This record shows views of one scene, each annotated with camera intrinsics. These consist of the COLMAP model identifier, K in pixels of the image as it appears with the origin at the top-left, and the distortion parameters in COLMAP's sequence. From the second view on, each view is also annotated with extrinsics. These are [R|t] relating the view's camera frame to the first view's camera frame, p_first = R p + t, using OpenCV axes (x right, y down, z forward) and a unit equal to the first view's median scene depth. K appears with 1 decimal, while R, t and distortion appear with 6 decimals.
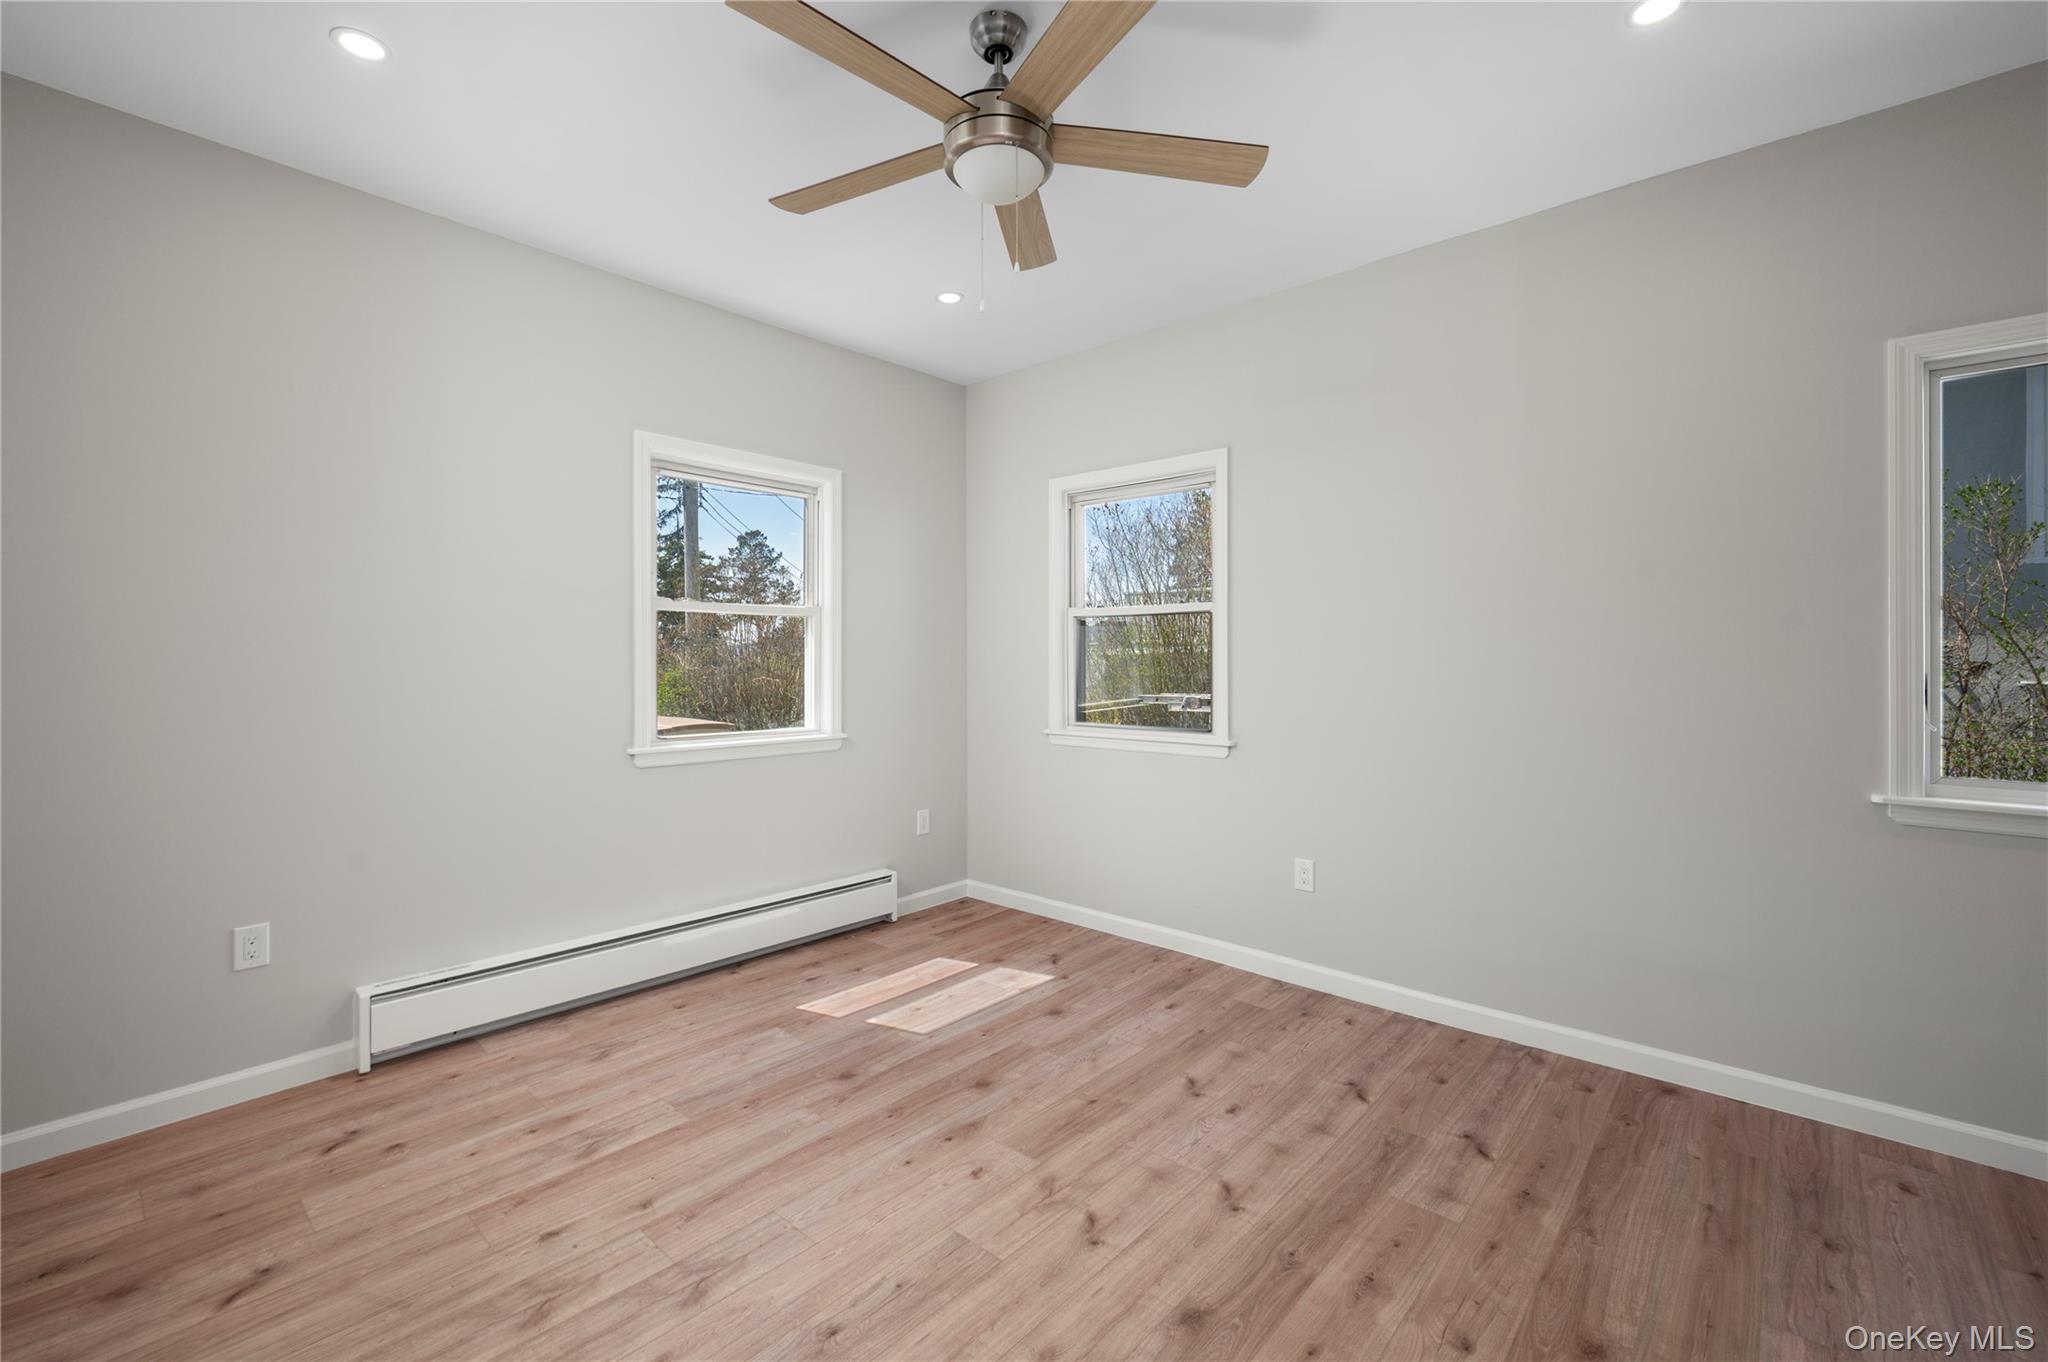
lens RADIAL K [[861.8, 0, 1015.0], [0, 861.8, 663.8], [0, 0, 1]] dist [-0.001137, -0.000229]
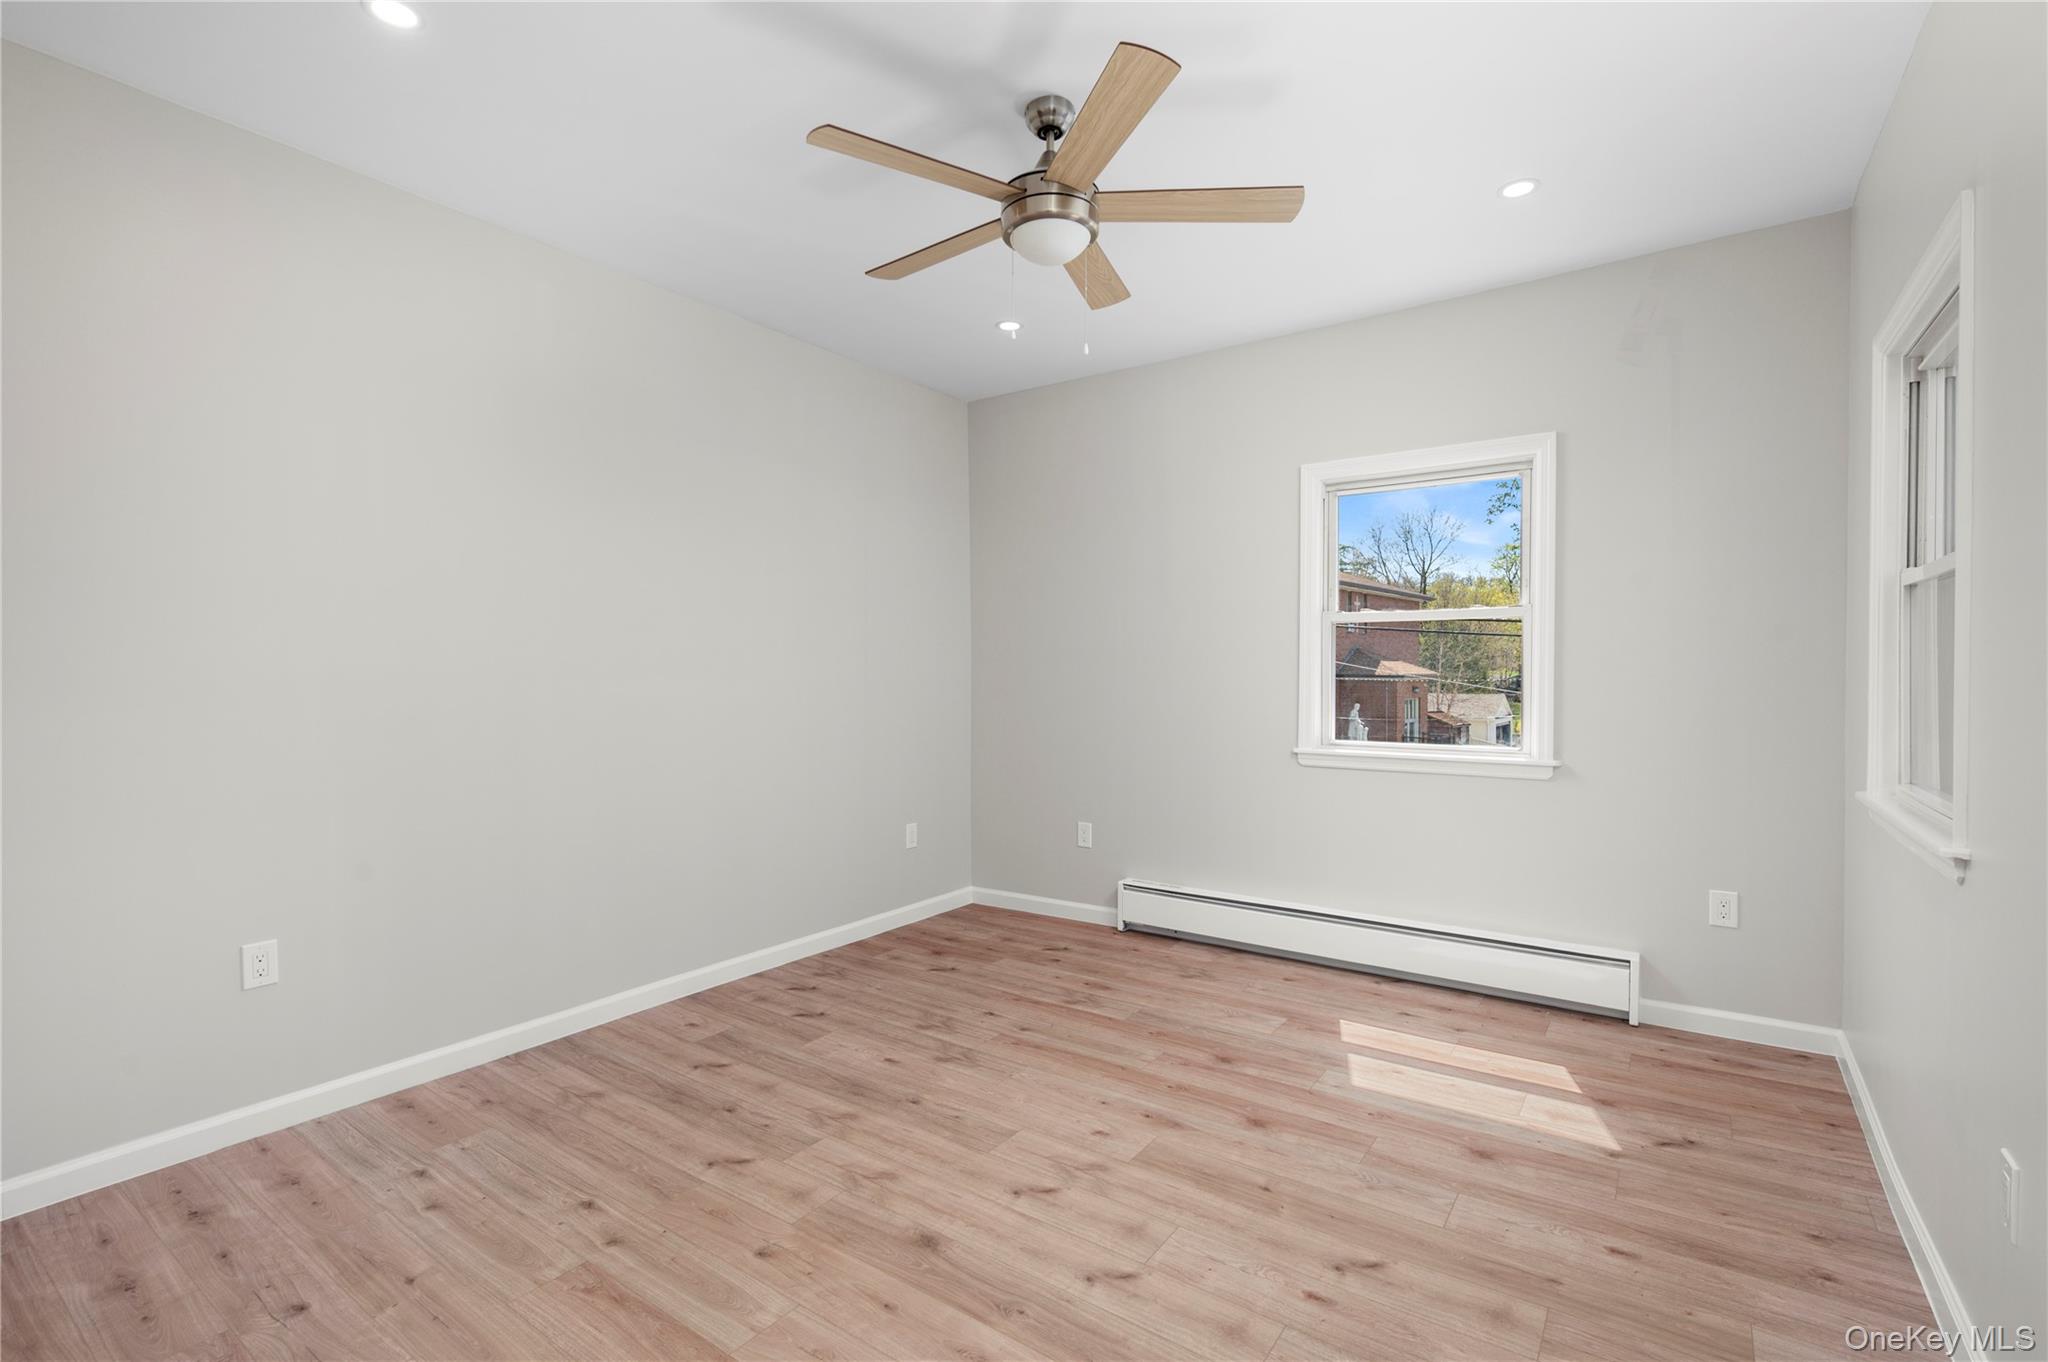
lens RADIAL K [[925.6, 0, 1024.0], [0, 925.6, 681.0], [0, 0, 1]] dist [0.002099, 0.000389]
pose [[0.119175, 0.010086, -0.992822, 0.888448], [0.000396, 0.999948, 0.010205, -0.003009], [0.992873, -0.001609, 0.119165, 0.602351]]
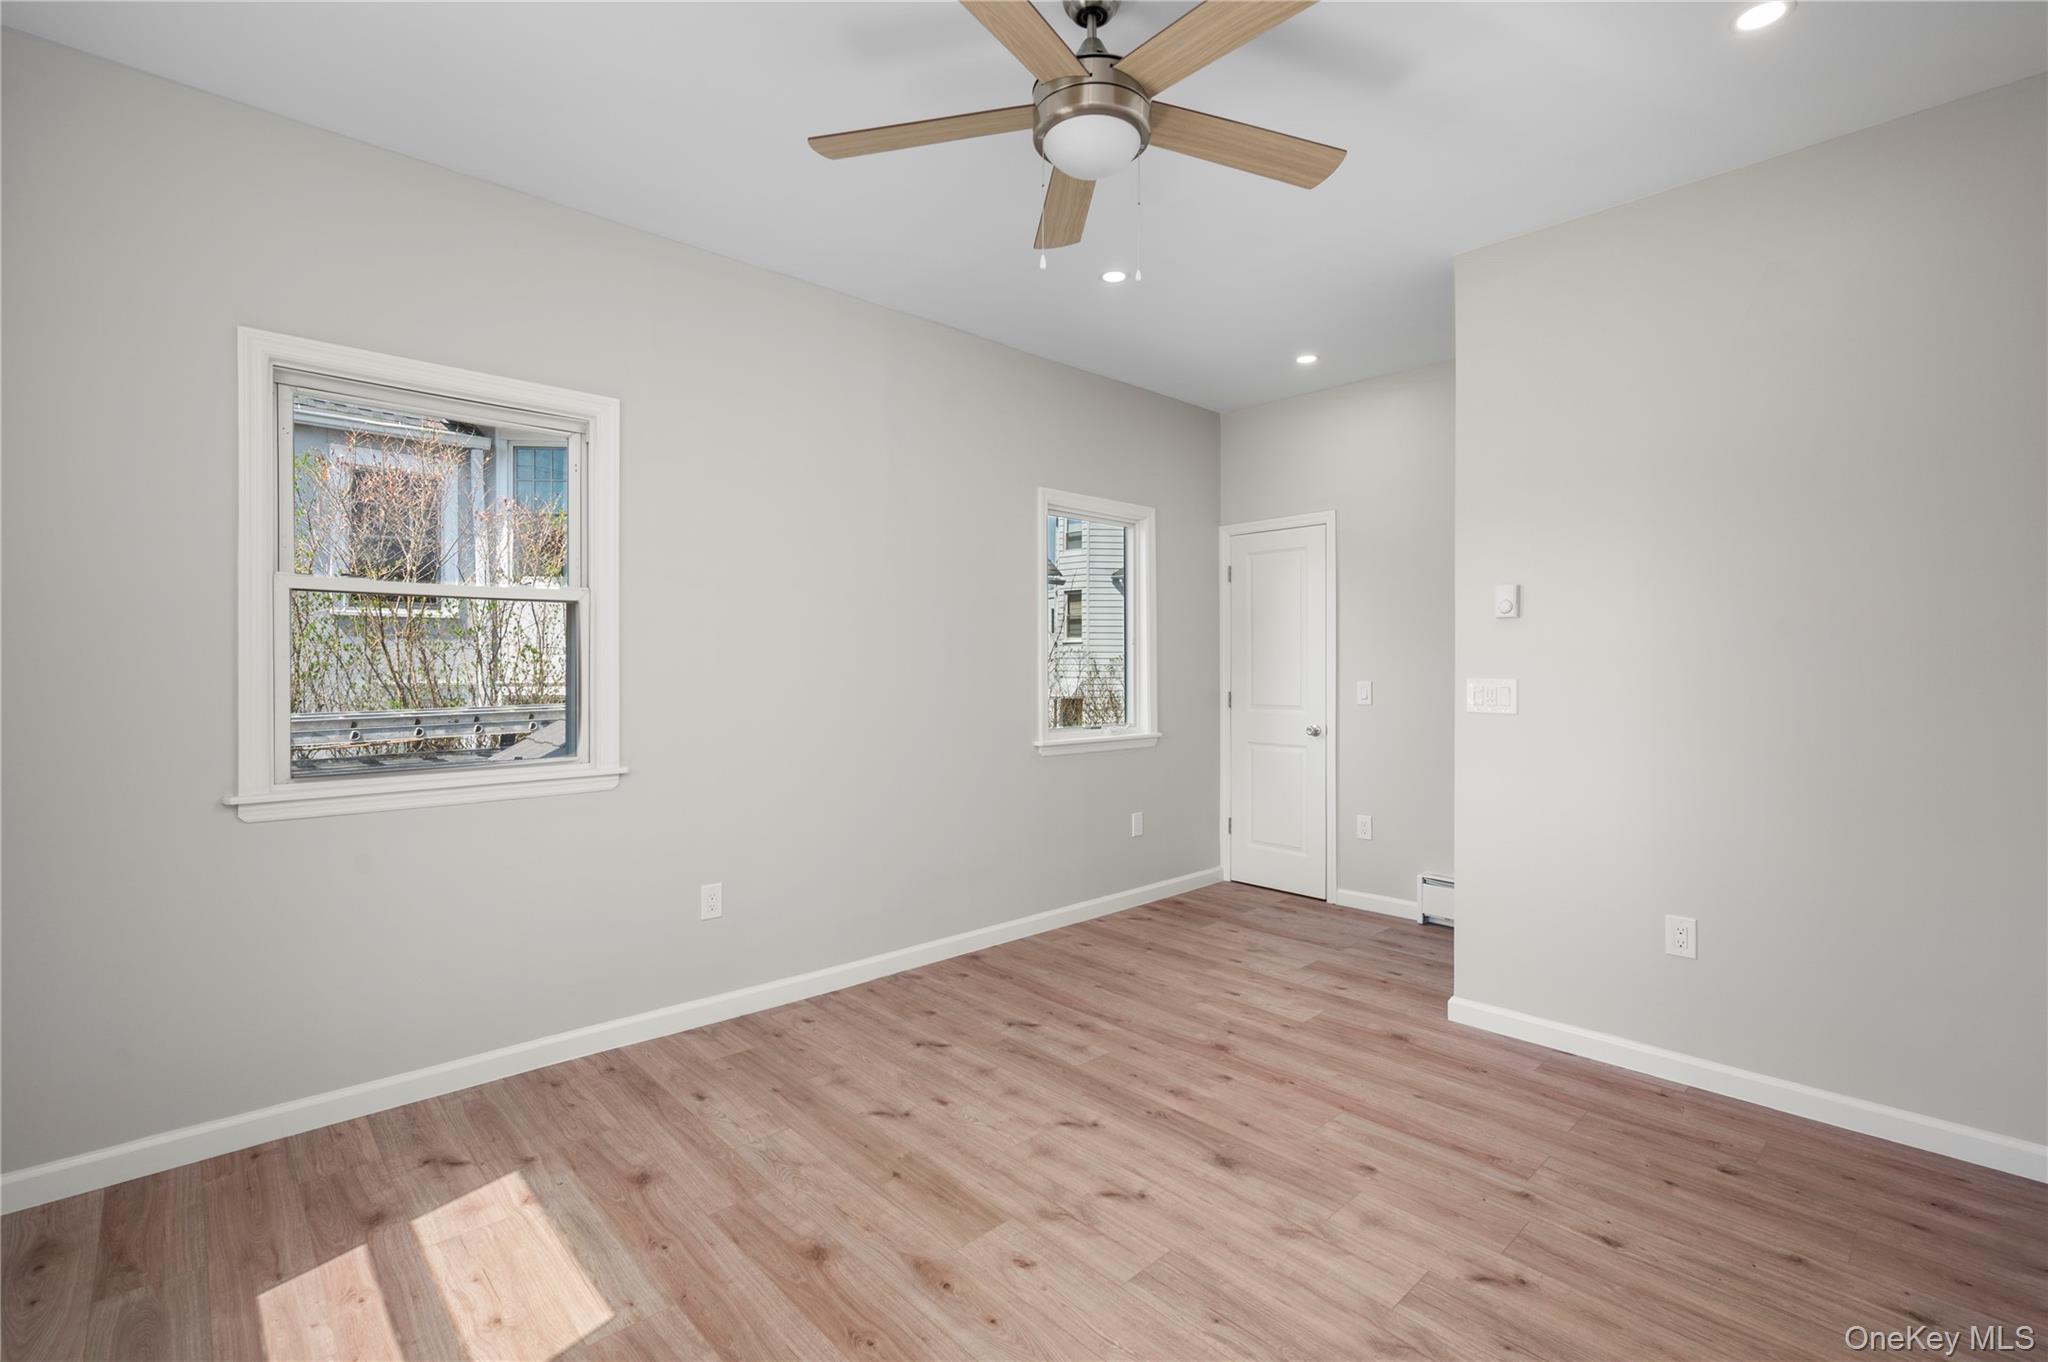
lens RADIAL K [[925.6, 0, 1024.0], [0, 925.6, 681.0], [0, 0, 1]] dist [0.002099, 0.000389]
pose [[0.083270, -0.017203, 0.996379, -0.755898], [0.003883, 0.999849, 0.016939, -0.004572], [-0.996519, 0.002458, 0.083324, 0.729268]]
